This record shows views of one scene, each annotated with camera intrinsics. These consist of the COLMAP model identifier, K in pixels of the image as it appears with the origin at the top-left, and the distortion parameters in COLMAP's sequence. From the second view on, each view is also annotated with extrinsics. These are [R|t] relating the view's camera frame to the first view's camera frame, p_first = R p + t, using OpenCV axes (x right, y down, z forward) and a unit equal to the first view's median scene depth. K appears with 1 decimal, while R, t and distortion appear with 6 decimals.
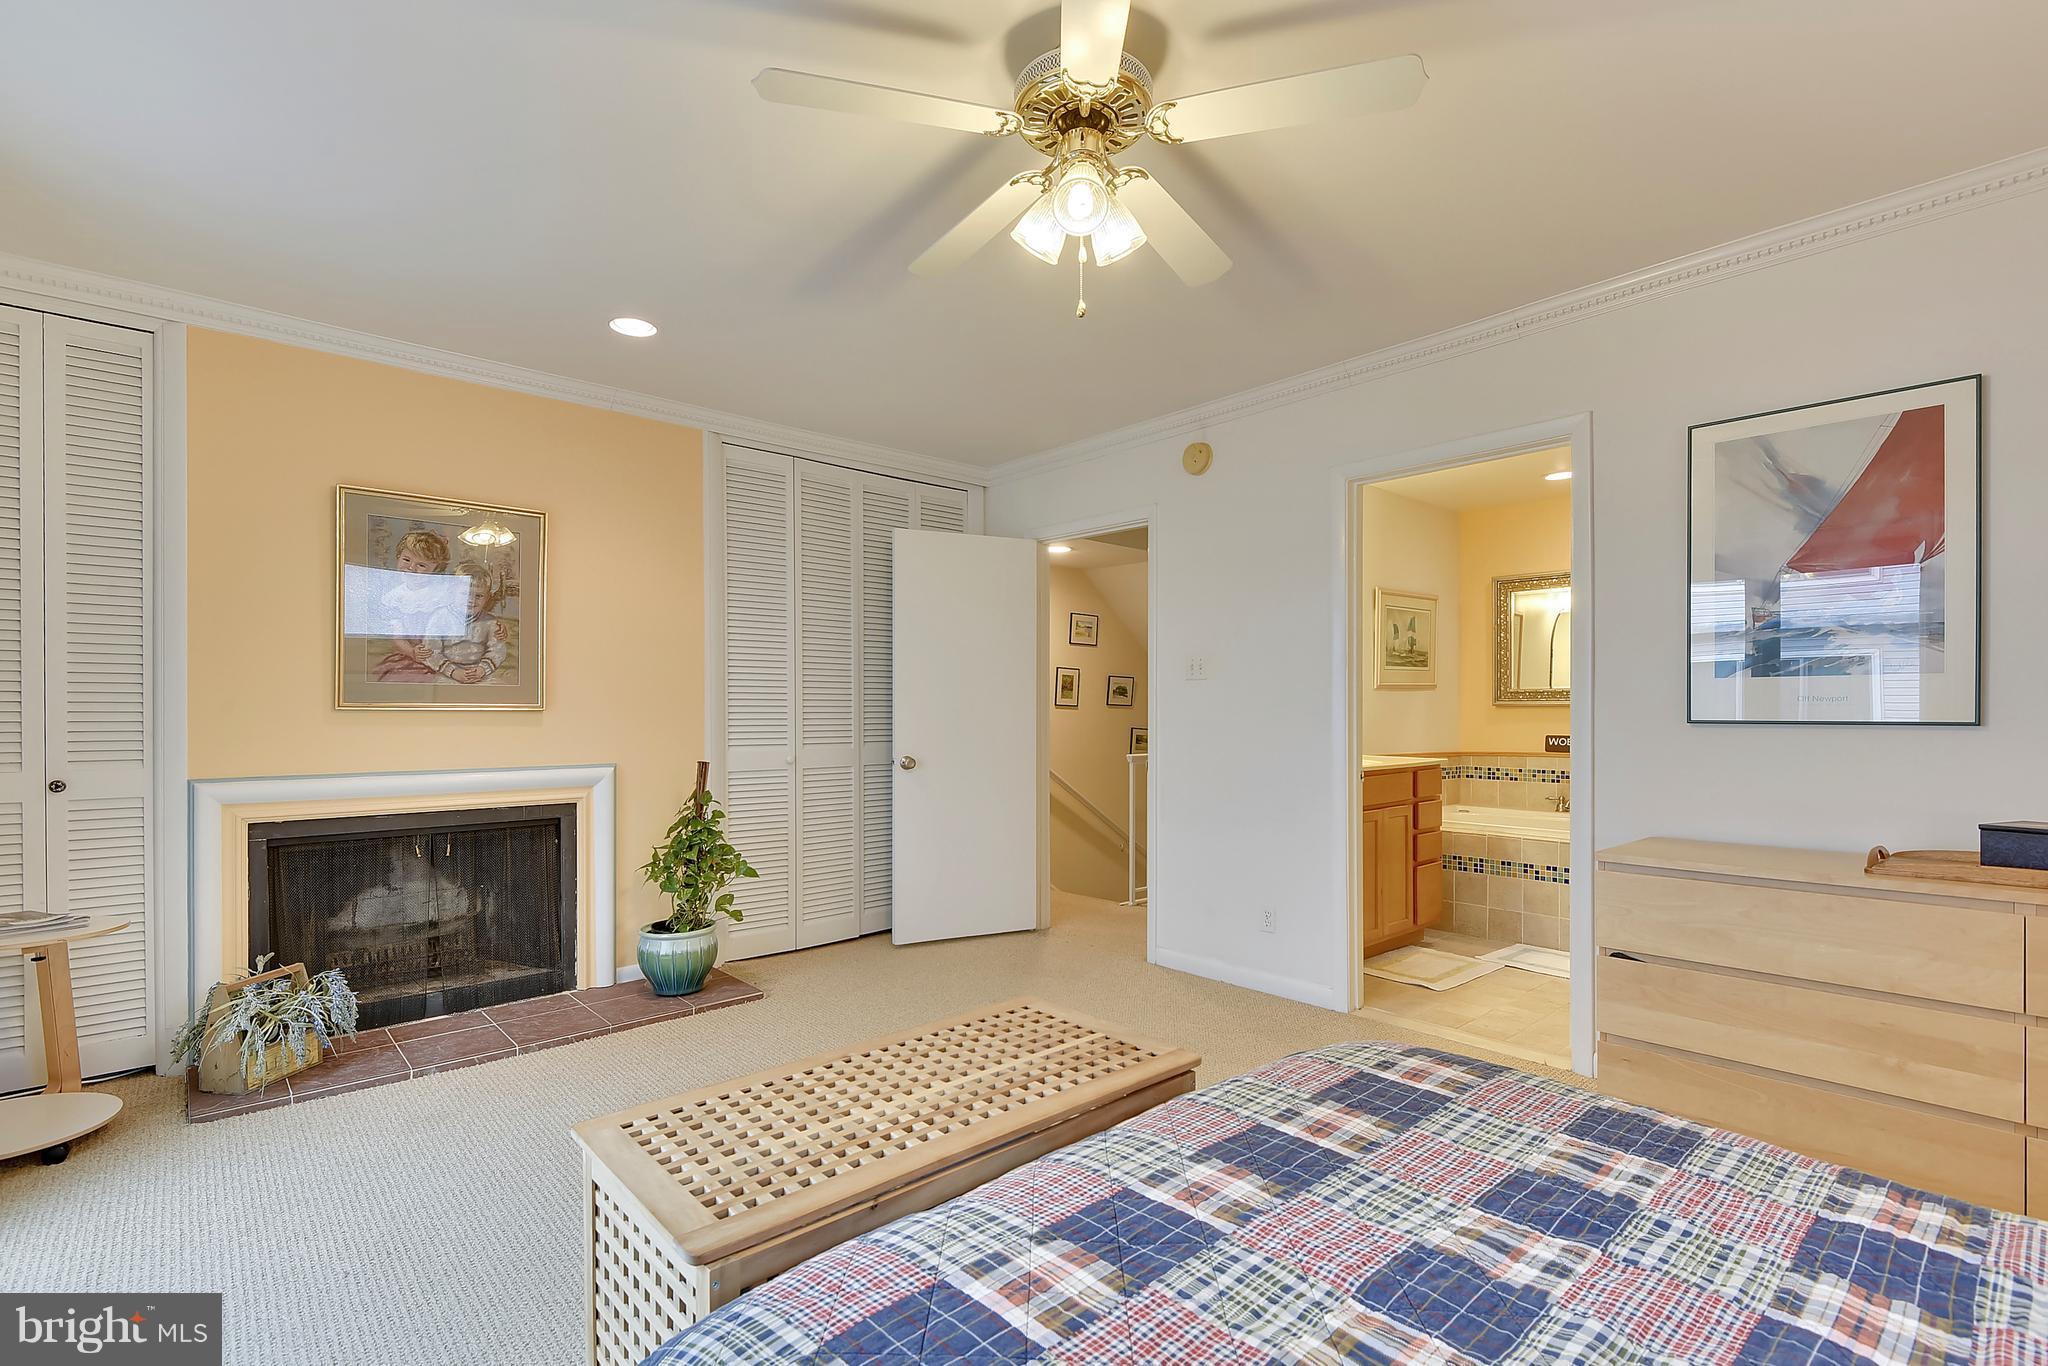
lens RADIAL K [[968.8, 0, 1020.4], [0, 968.8, 710.0], [0, 0, 1]] dist [0.001929, 0.000156]
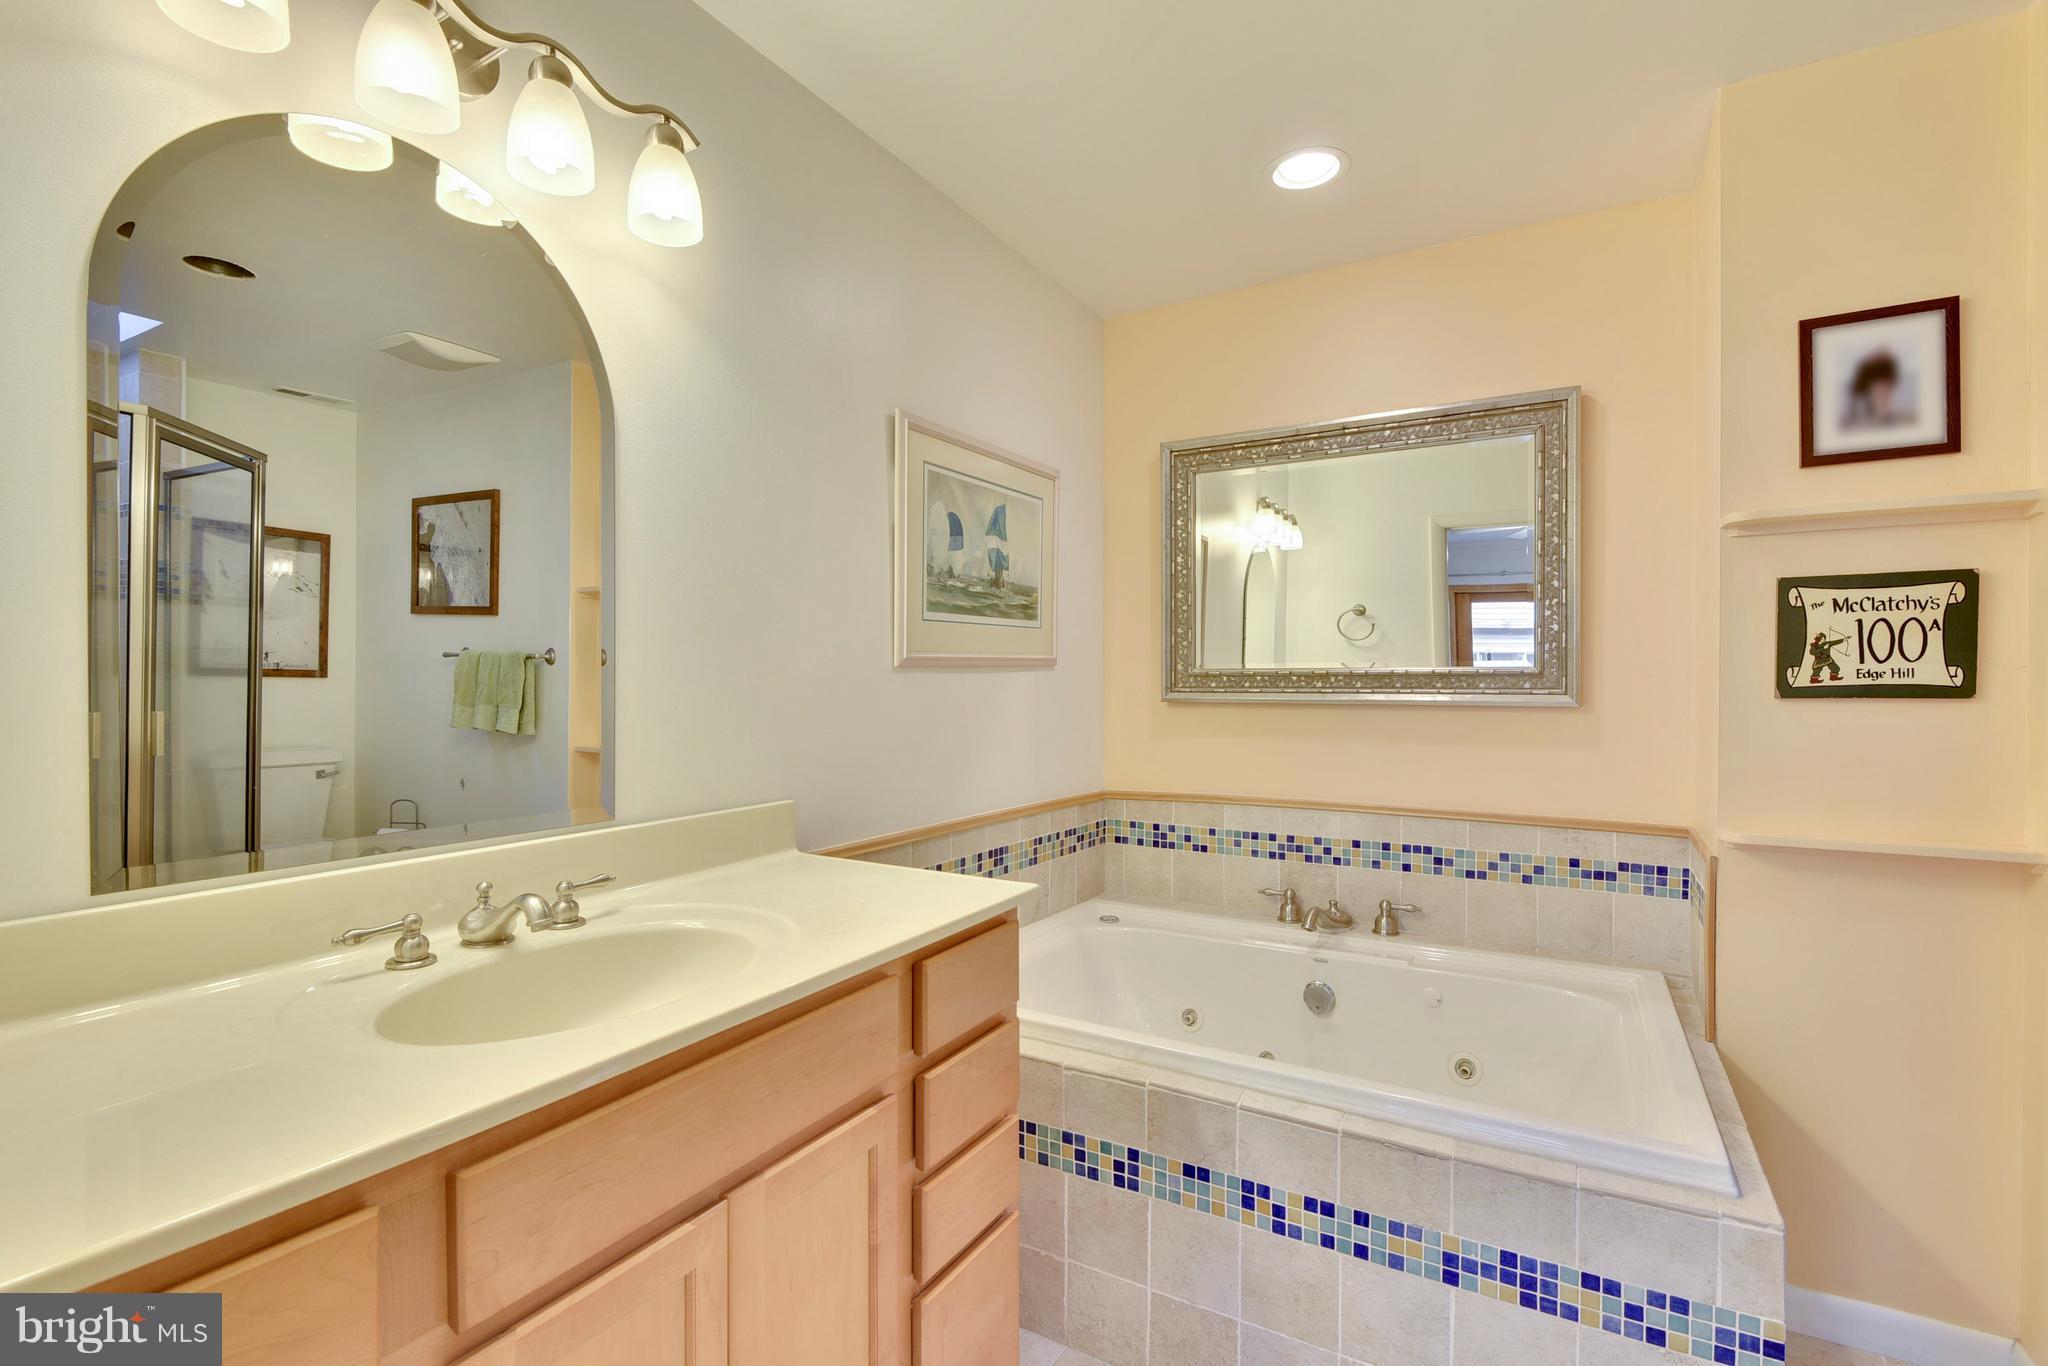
lens RADIAL K [[941.3, 0, 1038.9], [0, 941.3, 678.7], [0, 0, 1]] dist [0.001581, -0.000201]
pose [[0.949028, 0.004321, 0.315162, 0.345375], [-0.002863, 0.999983, -0.005089, -0.017468], [-0.315178, 0.003927, 0.949024, 0.706316]]
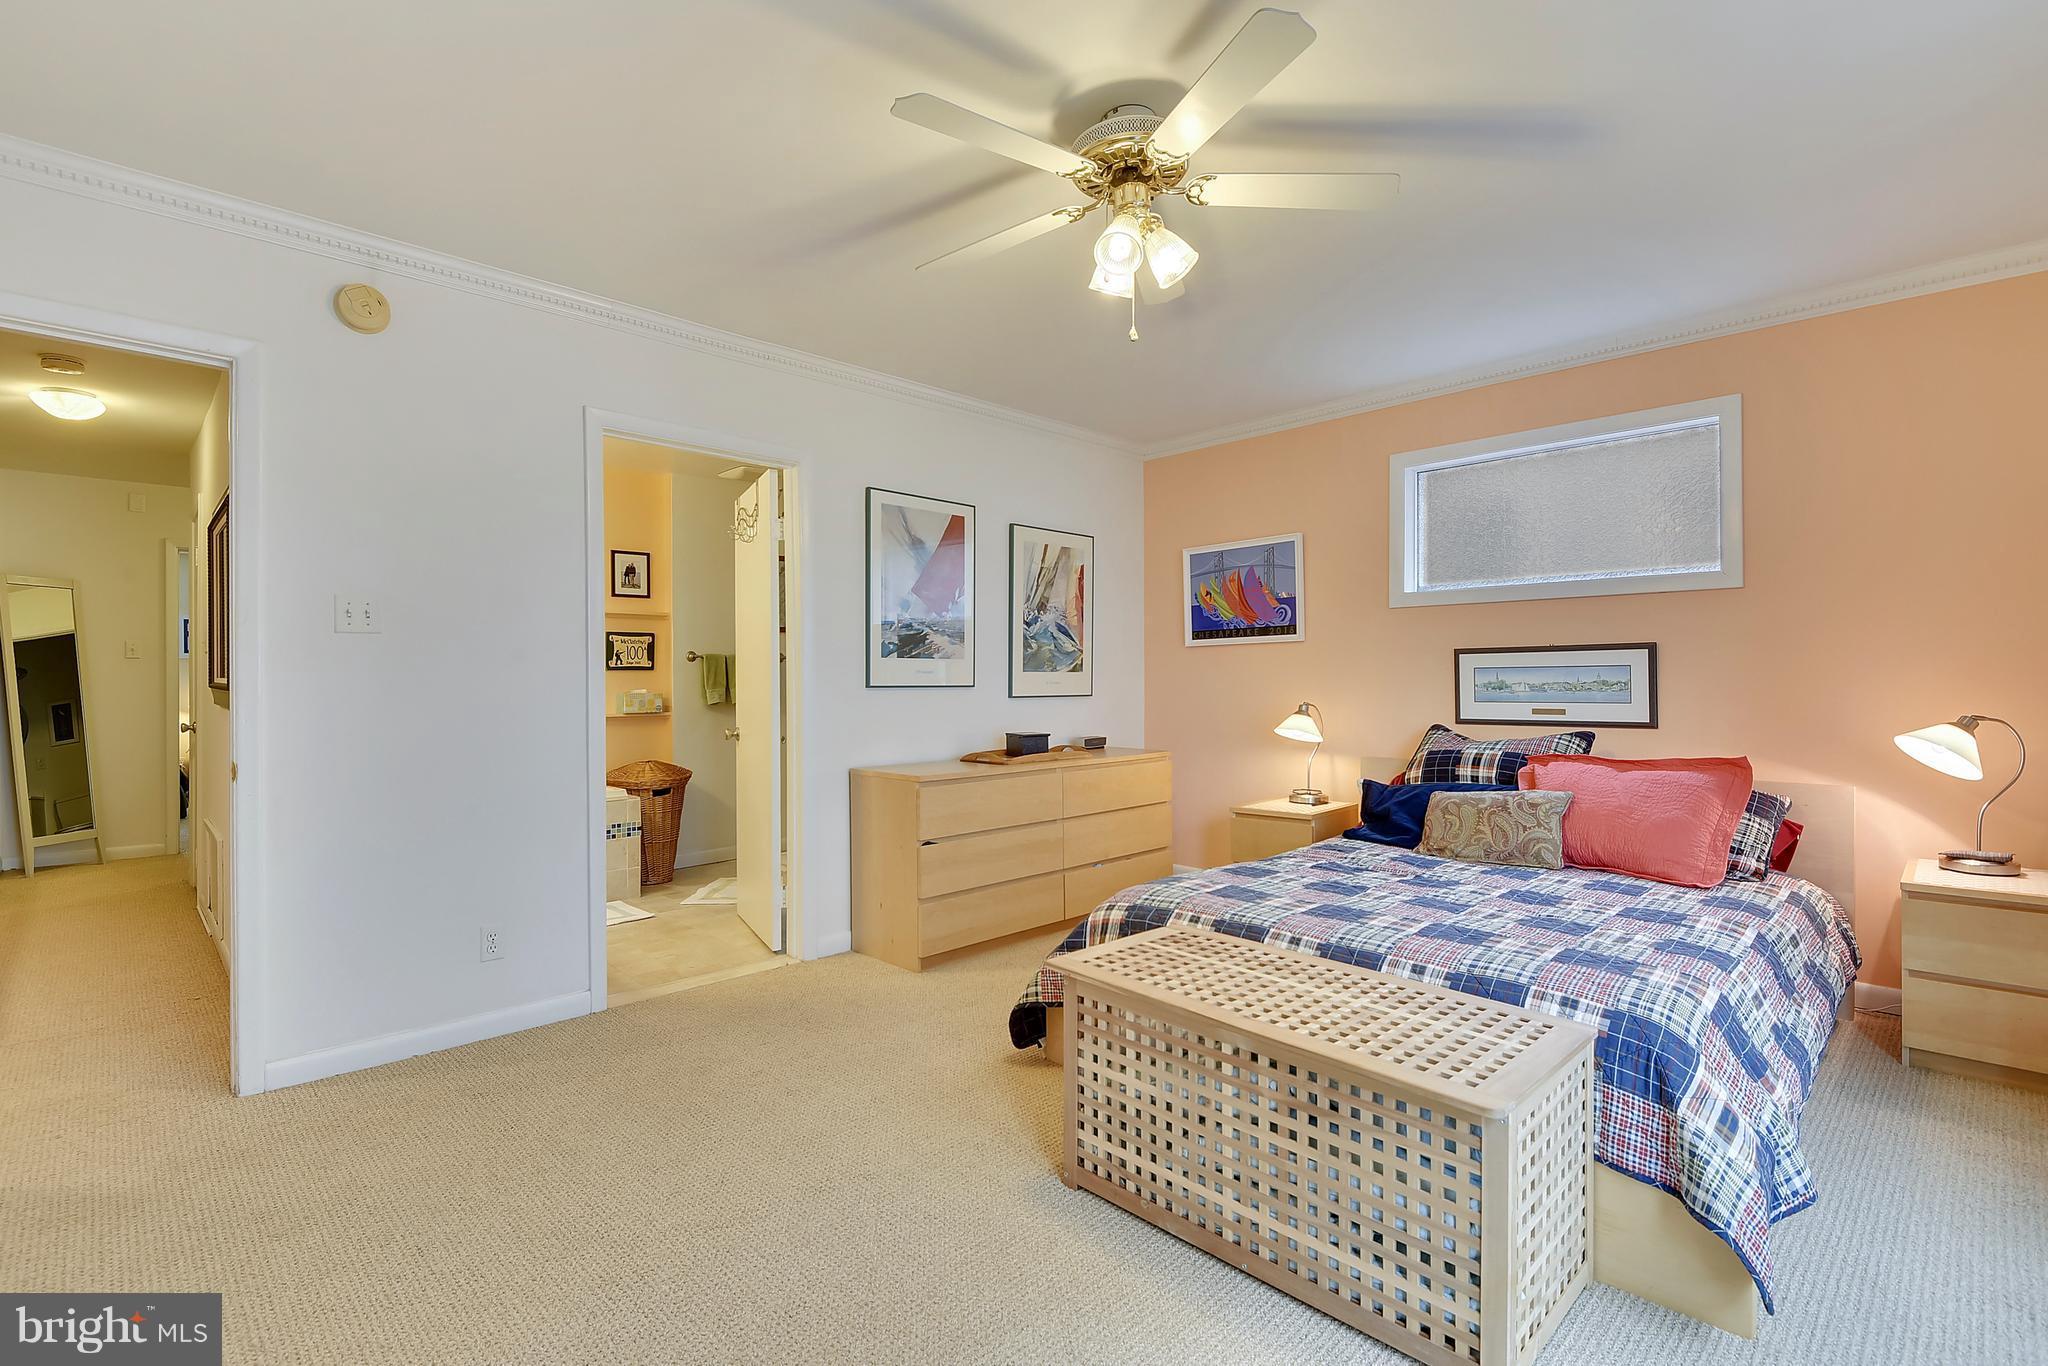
lens RADIAL K [[941.3, 0, 1038.9], [0, 941.3, 678.7], [0, 0, 1]] dist [0.001581, -0.000201]
pose [[-0.059646, 0.002852, 0.998216, -0.455356], [0.003616, 0.999990, -0.002641, 0.002894], [-0.998213, 0.003452, -0.059656, 0.505516]]
